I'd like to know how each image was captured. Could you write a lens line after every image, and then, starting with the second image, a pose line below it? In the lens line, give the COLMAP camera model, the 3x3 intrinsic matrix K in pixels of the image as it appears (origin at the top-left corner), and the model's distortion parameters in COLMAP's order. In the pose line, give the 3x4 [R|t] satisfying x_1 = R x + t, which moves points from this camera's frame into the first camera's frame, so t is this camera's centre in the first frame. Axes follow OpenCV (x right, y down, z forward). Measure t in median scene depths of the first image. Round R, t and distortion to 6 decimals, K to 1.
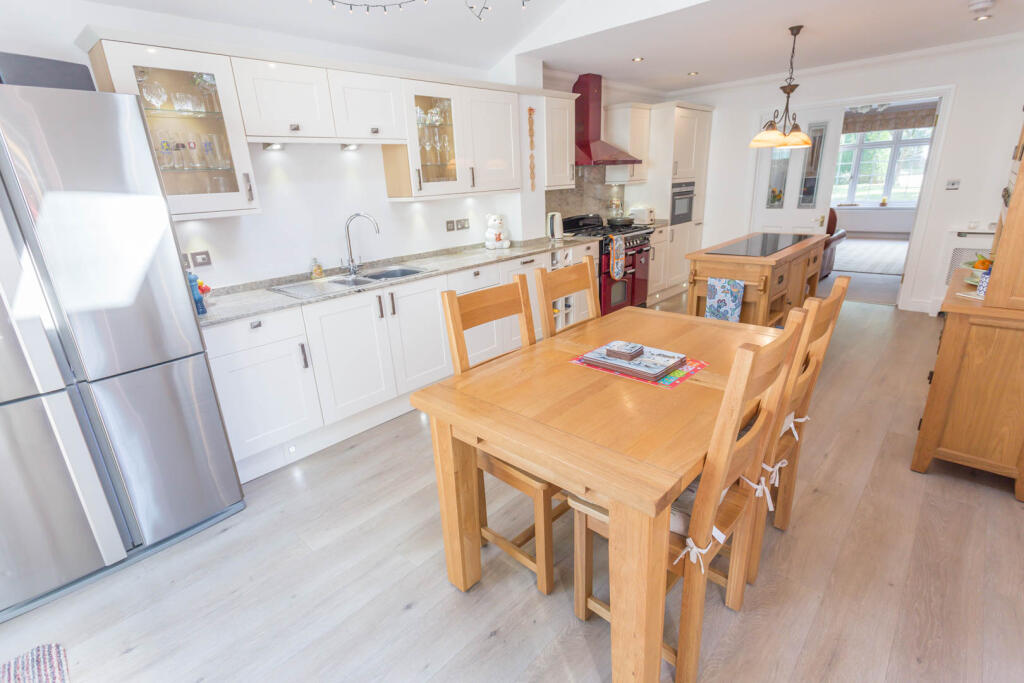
lens RADIAL K [[479.1, 0, 509.0], [0, 479.1, 340.6], [0, 0, 1]] dist [0.003240, 0.000128]
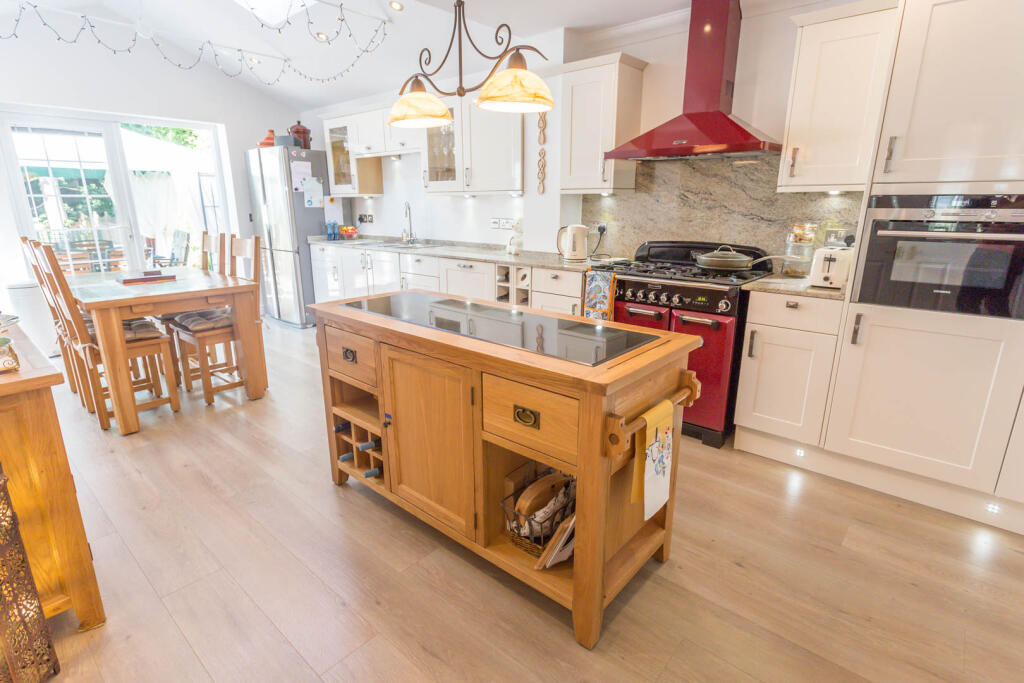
lens RADIAL K [[502.3, 0, 511.2], [0, 502.3, 338.3], [0, 0, 1]] dist [-0.000778, 0.000292]
pose [[0.051990, 0.313100, -0.948296, 0.955094], [-0.319806, 0.904792, 0.281204, -0.317682], [0.946056, 0.288651, 0.147171, 0.906382]]
